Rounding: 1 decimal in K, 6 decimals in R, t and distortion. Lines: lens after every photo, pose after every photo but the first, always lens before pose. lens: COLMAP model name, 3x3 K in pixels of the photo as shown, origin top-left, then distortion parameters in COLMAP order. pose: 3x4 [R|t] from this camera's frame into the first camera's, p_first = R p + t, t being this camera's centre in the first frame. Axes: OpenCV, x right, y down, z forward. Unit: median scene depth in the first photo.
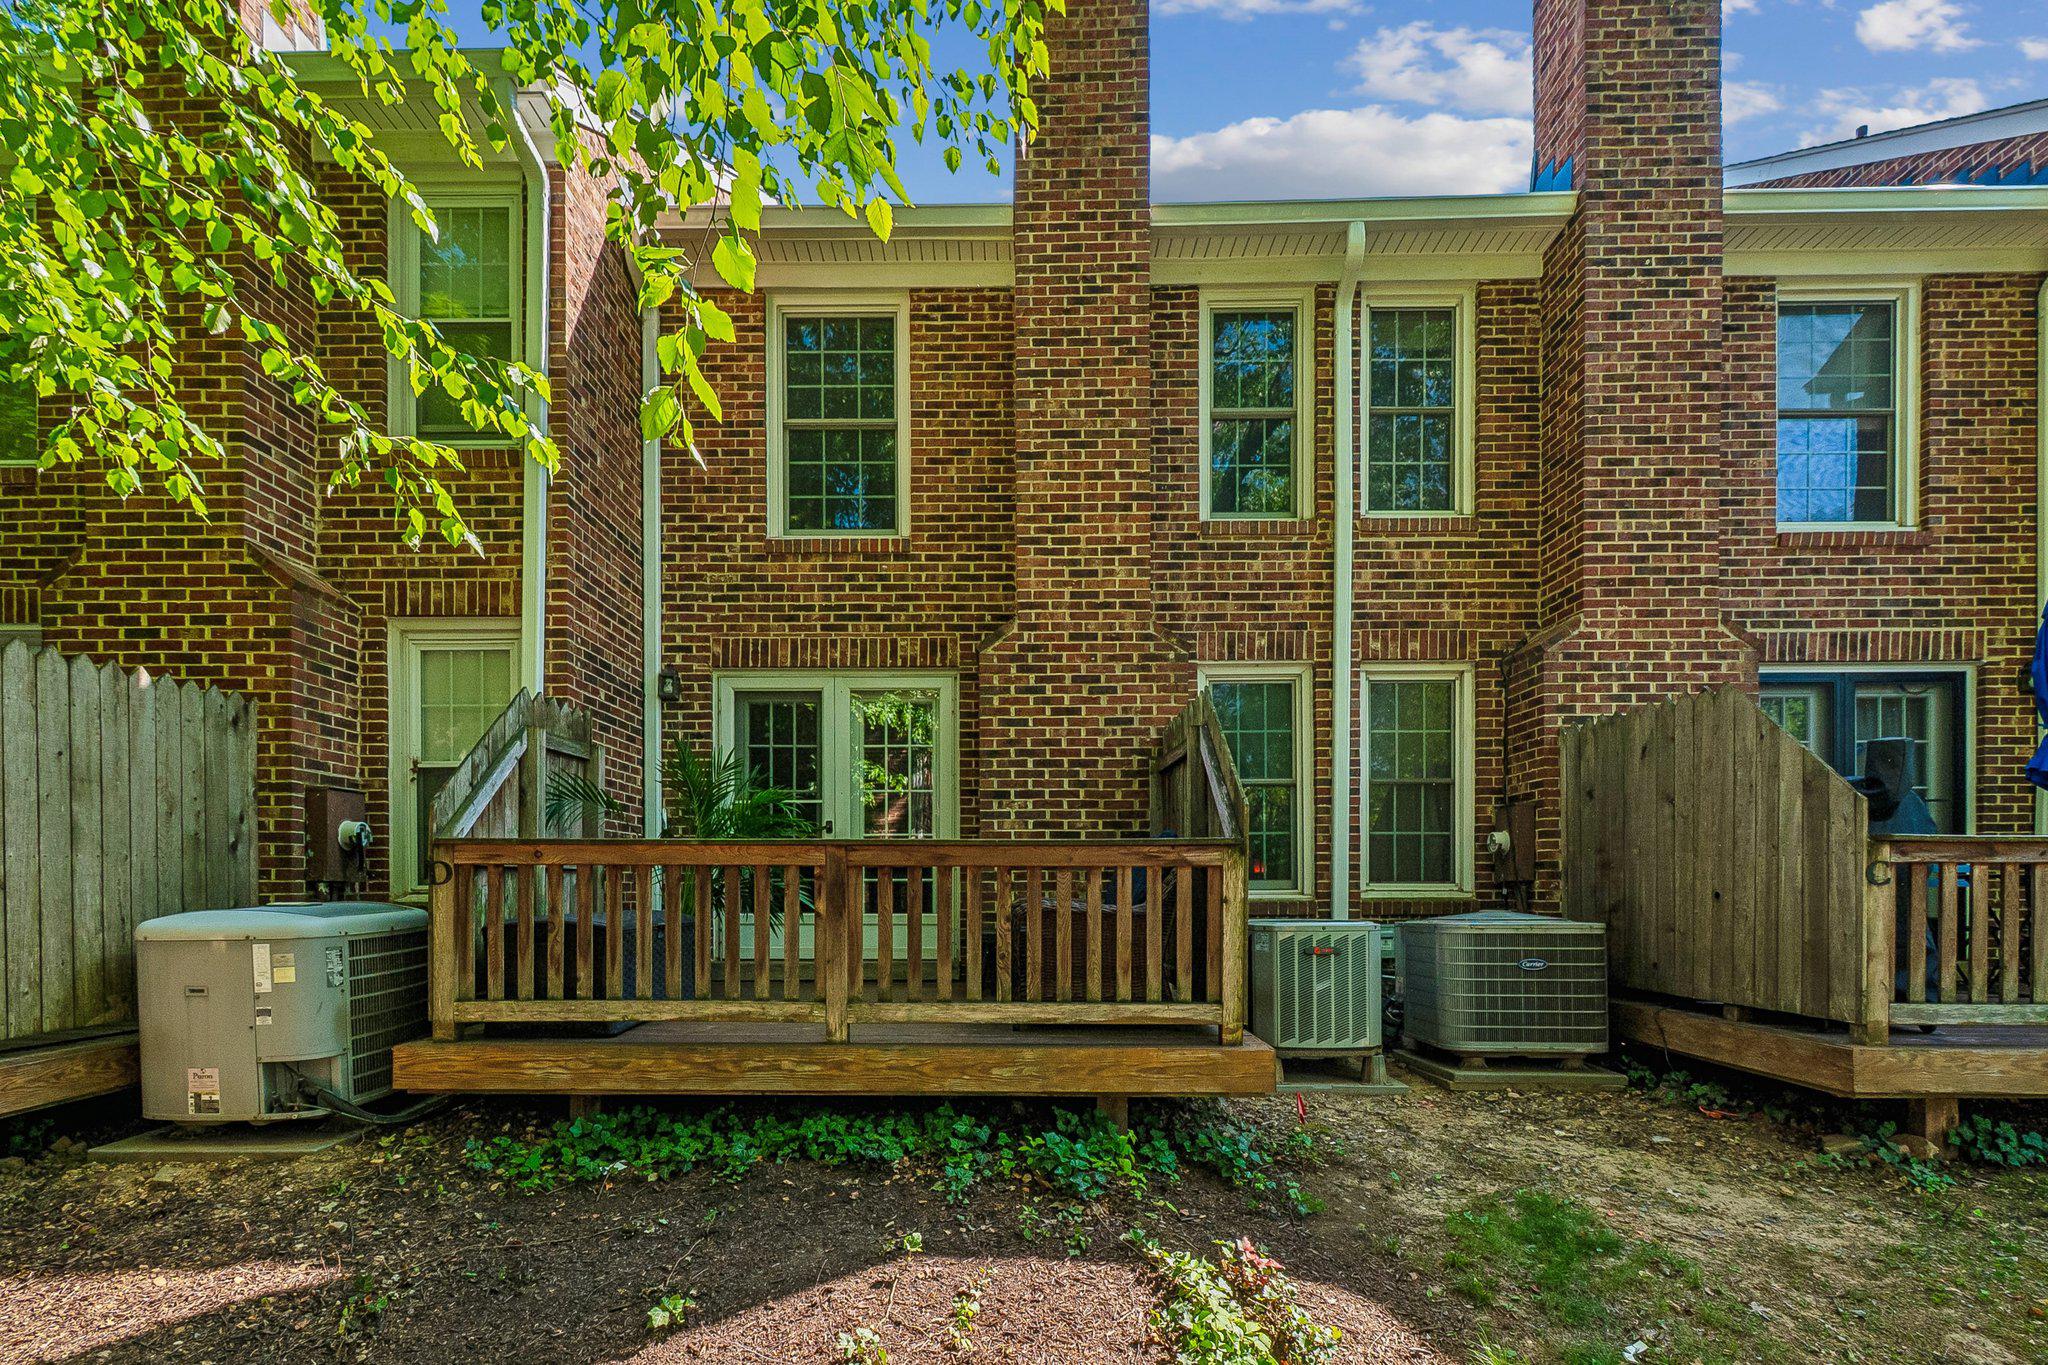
lens RADIAL K [[952.6, 0, 998.7], [0, 952.6, 891.7], [0, 0, 1]] dist [0.001387, 0.000949]
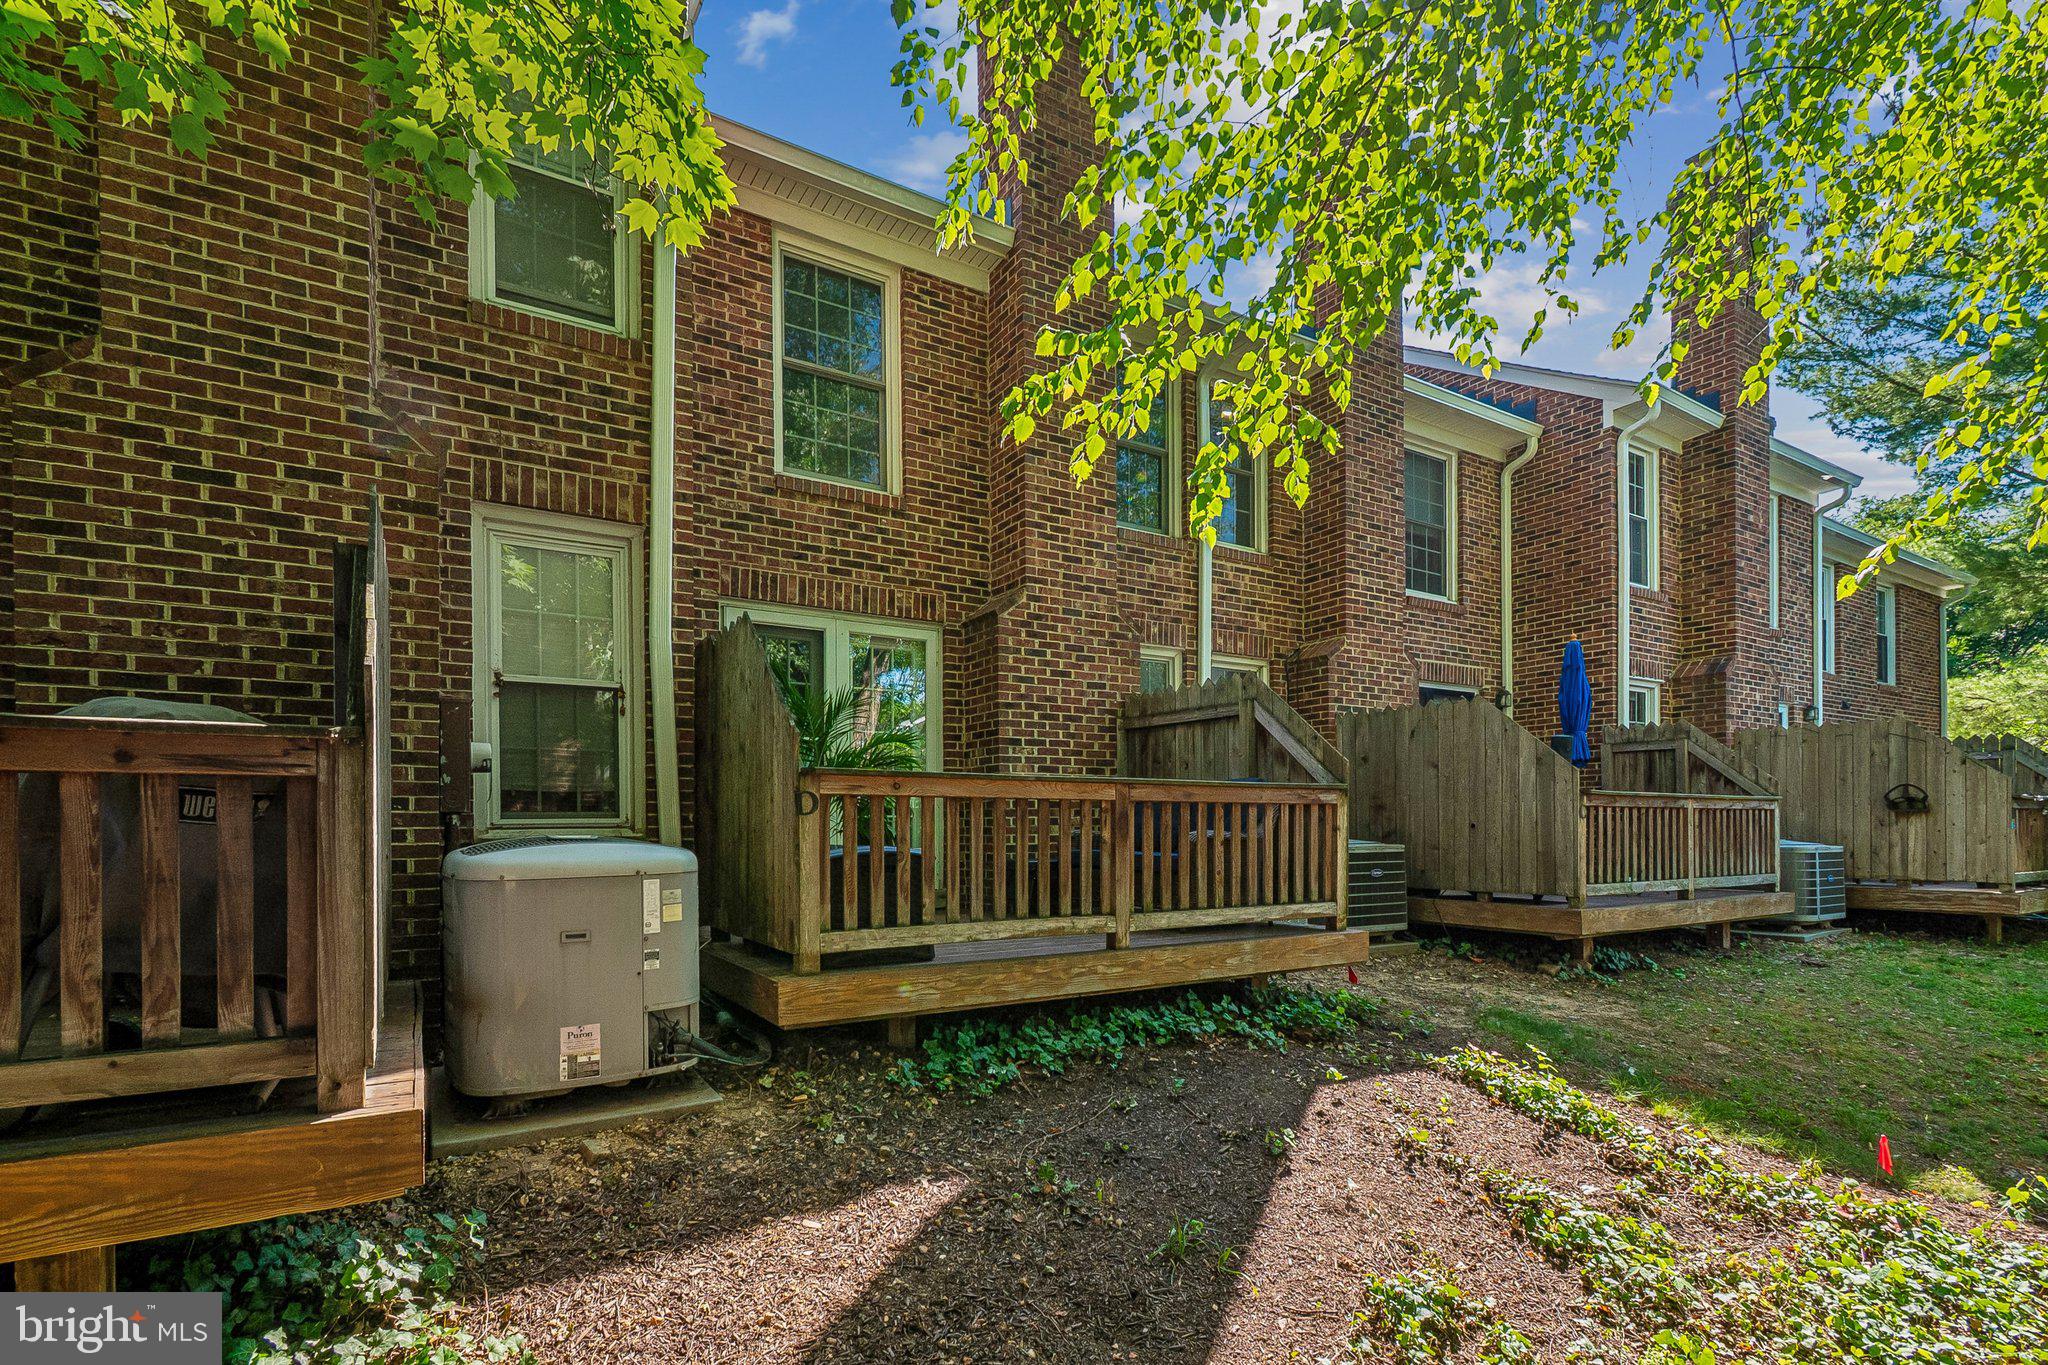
lens RADIAL K [[942.3, 0, 989.5], [0, 942.3, 832.6], [0, 0, 1]] dist [0.000690, 0.000062]
pose [[0.853257, -0.005252, 0.521464, -0.615919], [0.006723, 0.999977, -0.000929, 0.008600], [-0.521447, 0.004299, 0.853273, 0.048166]]
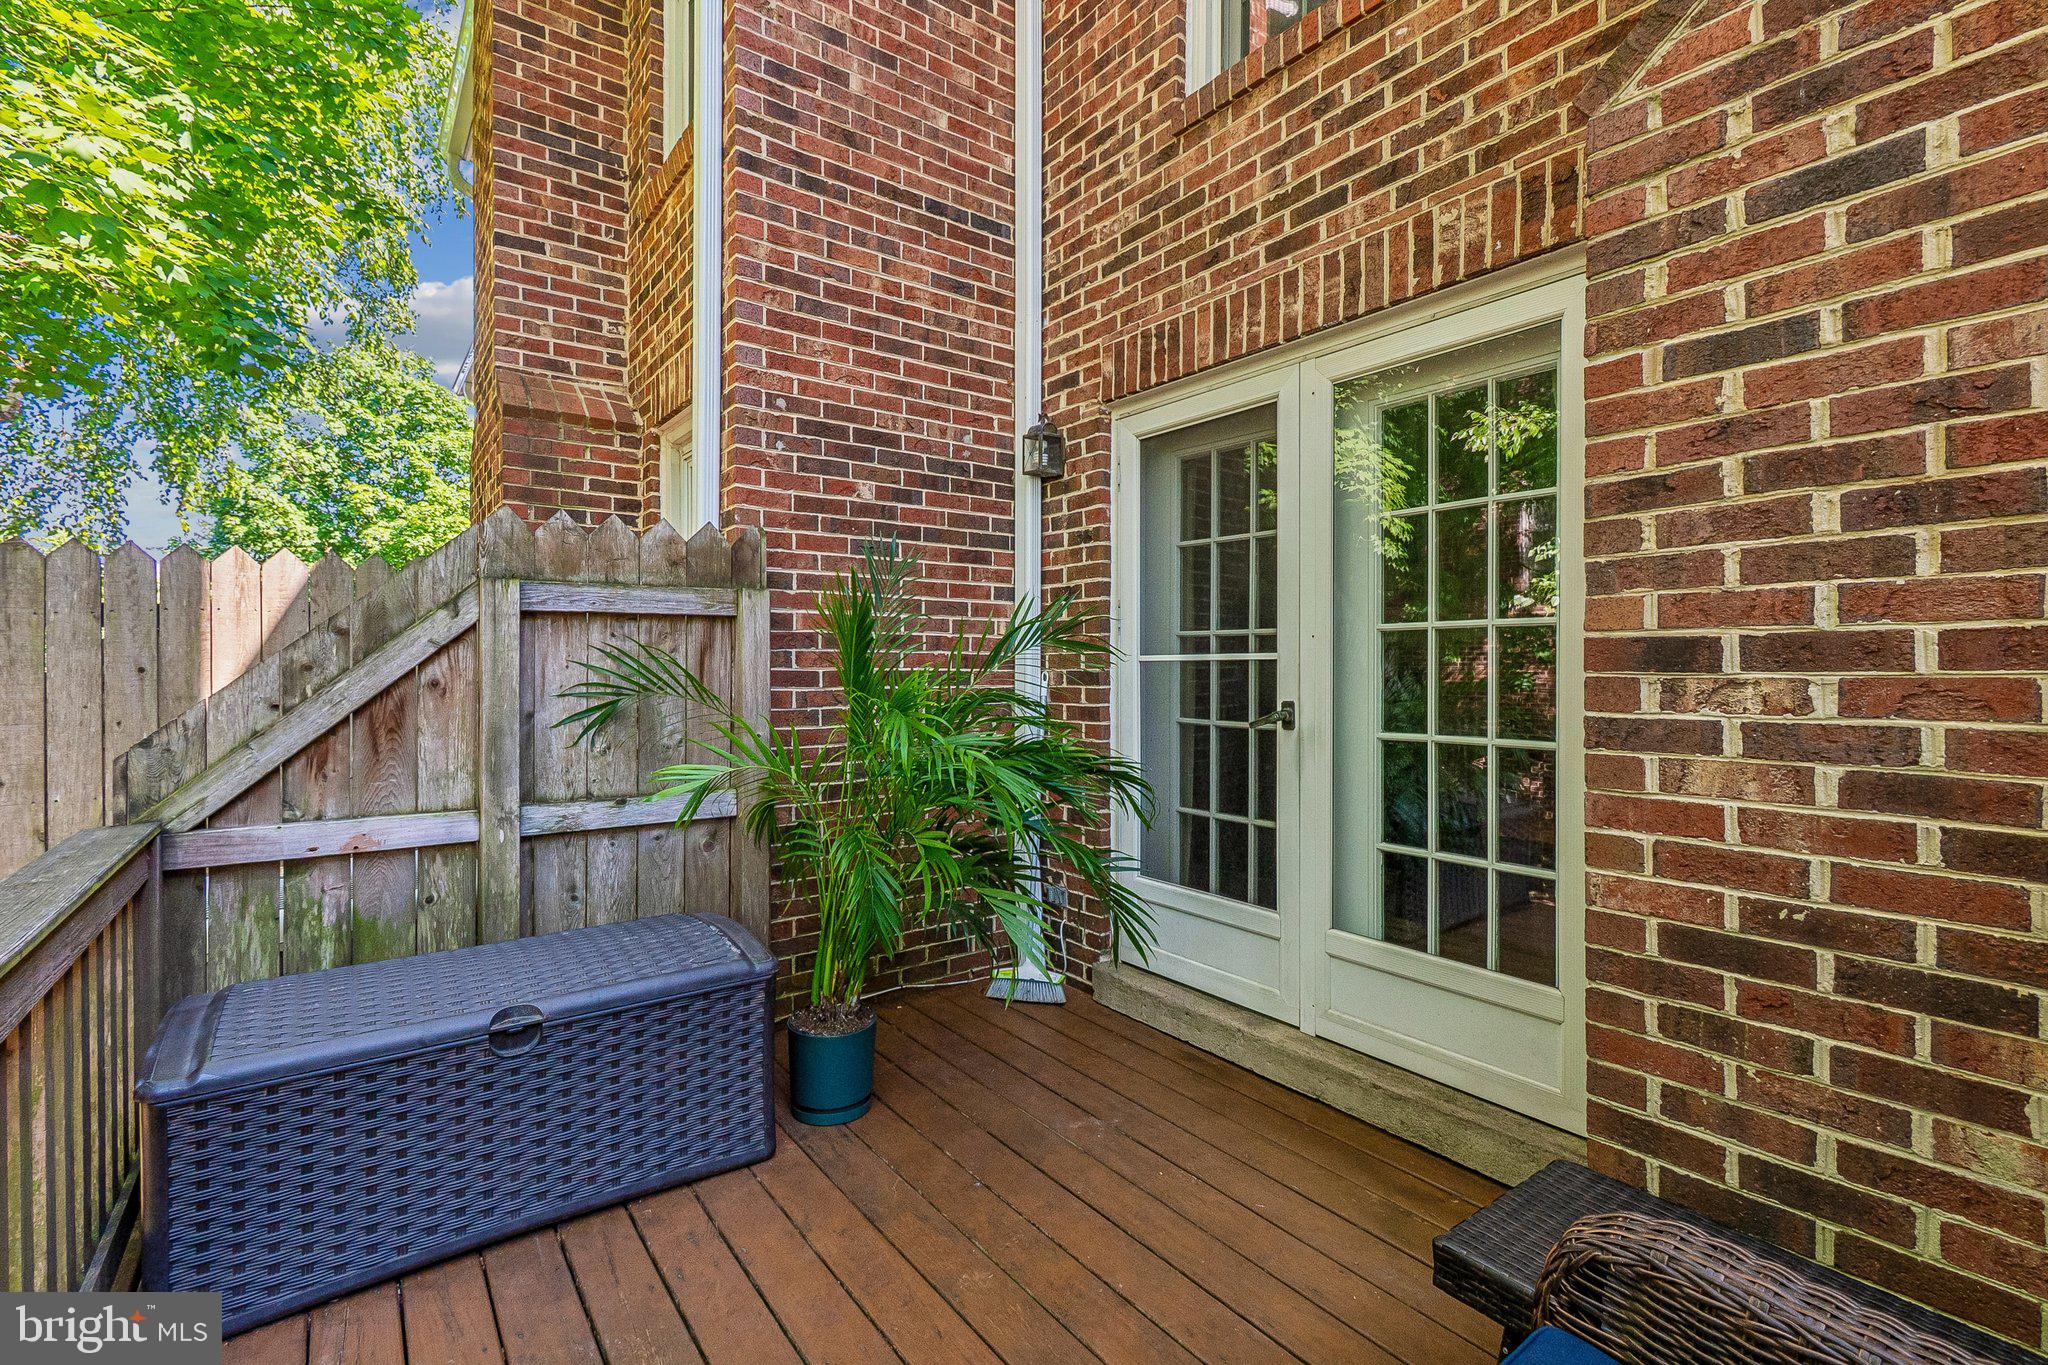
lens RADIAL K [[921.4, 0, 1066.8], [0, 921.4, 673.0], [0, 0, 1]] dist [0.004061, -0.000621]
pose [[0.622289, 0.007124, -0.782755, 0.091768], [-0.006474, 0.999971, 0.003954, -0.096866], [0.782761, 0.002607, 0.622317, 0.727016]]
